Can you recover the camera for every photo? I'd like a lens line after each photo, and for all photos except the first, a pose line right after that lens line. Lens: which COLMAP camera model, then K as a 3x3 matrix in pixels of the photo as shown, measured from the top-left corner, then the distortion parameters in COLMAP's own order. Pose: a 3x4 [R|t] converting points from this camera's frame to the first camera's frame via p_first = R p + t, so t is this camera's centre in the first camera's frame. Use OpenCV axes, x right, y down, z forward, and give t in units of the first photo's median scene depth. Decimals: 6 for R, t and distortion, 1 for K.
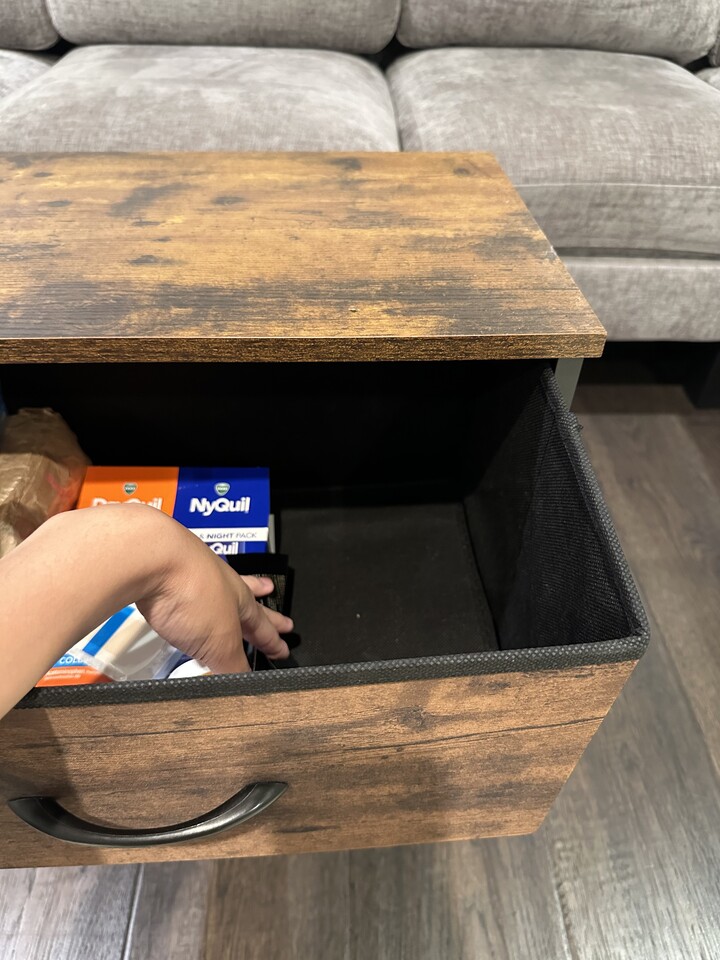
lens RADIAL K [[680.6, 0, 359.5], [0, 680.6, 485.9], [0, 0, 1]] dist [0.006116, -0.021785]
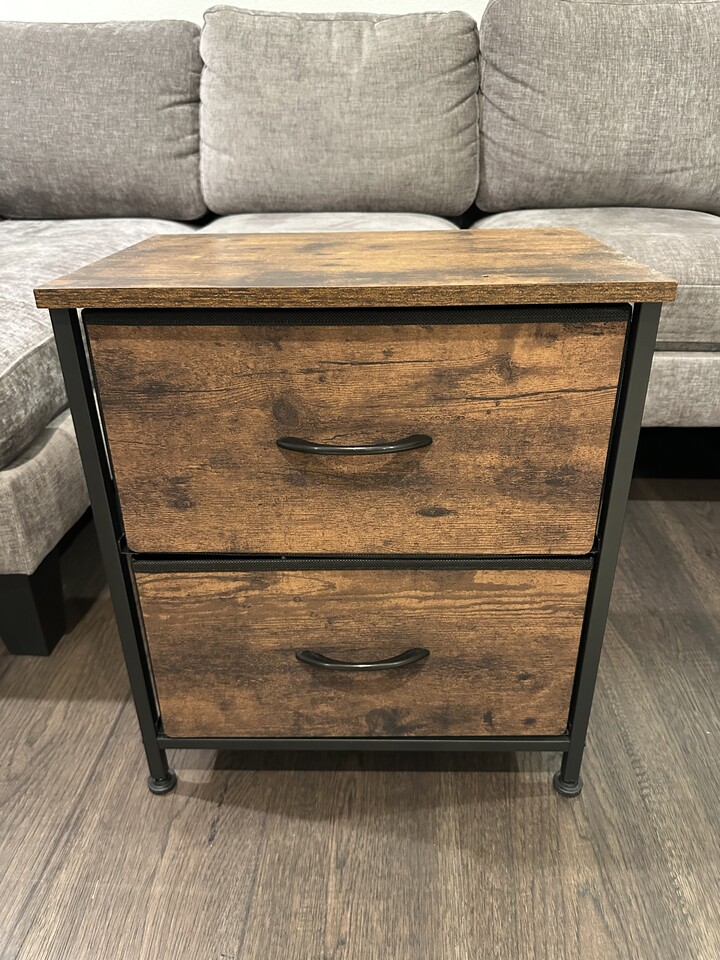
lens RADIAL K [[680.6, 0, 359.0], [0, 680.6, 503.7], [0, 0, 1]] dist [0.006116, -0.021785]
pose [[0.995958, 0.004168, -0.089727, -0.046983], [-0.025321, 0.971438, -0.235940, 0.174566], [0.086181, 0.237258, 0.967616, -0.083370]]
